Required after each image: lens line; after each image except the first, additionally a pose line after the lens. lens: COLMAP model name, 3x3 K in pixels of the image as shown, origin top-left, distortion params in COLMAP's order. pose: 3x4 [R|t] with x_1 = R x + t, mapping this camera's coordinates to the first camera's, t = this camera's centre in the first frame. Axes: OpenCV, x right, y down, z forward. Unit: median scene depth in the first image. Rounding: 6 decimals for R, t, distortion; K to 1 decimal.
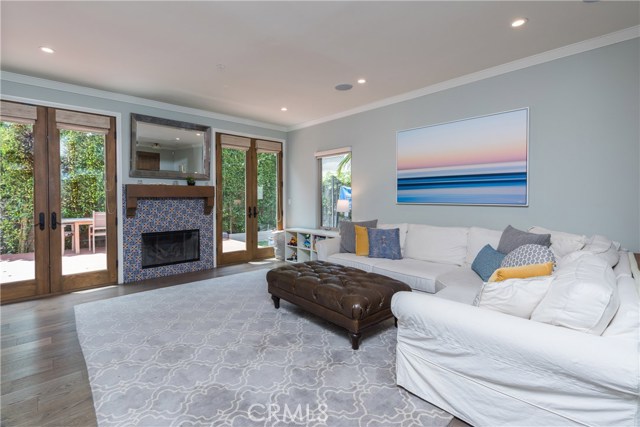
lens RADIAL K [[297.6, 0, 302.3], [0, 297.6, 198.4], [0, 0, 1]] dist [0.001639, 0.000073]
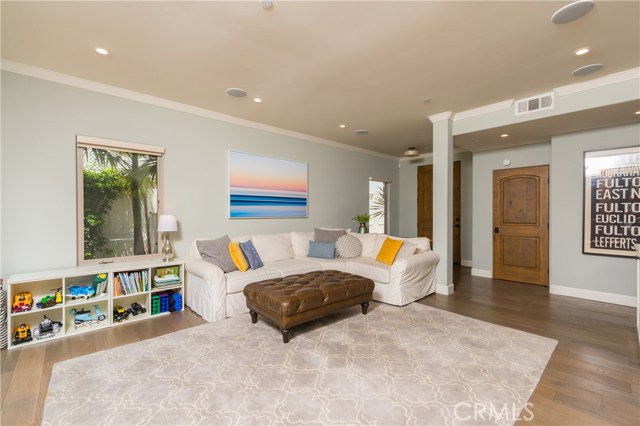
lens RADIAL K [[277.0, 0, 319.2], [0, 277.0, 212.4], [0, 0, 1]] dist [0.018507, -0.001163]
pose [[0.002043, -0.001682, 0.999996, -0.515146], [-0.000274, 0.999999, 0.001682, -0.004010], [-0.999998, -0.000277, 0.002043, 0.526043]]
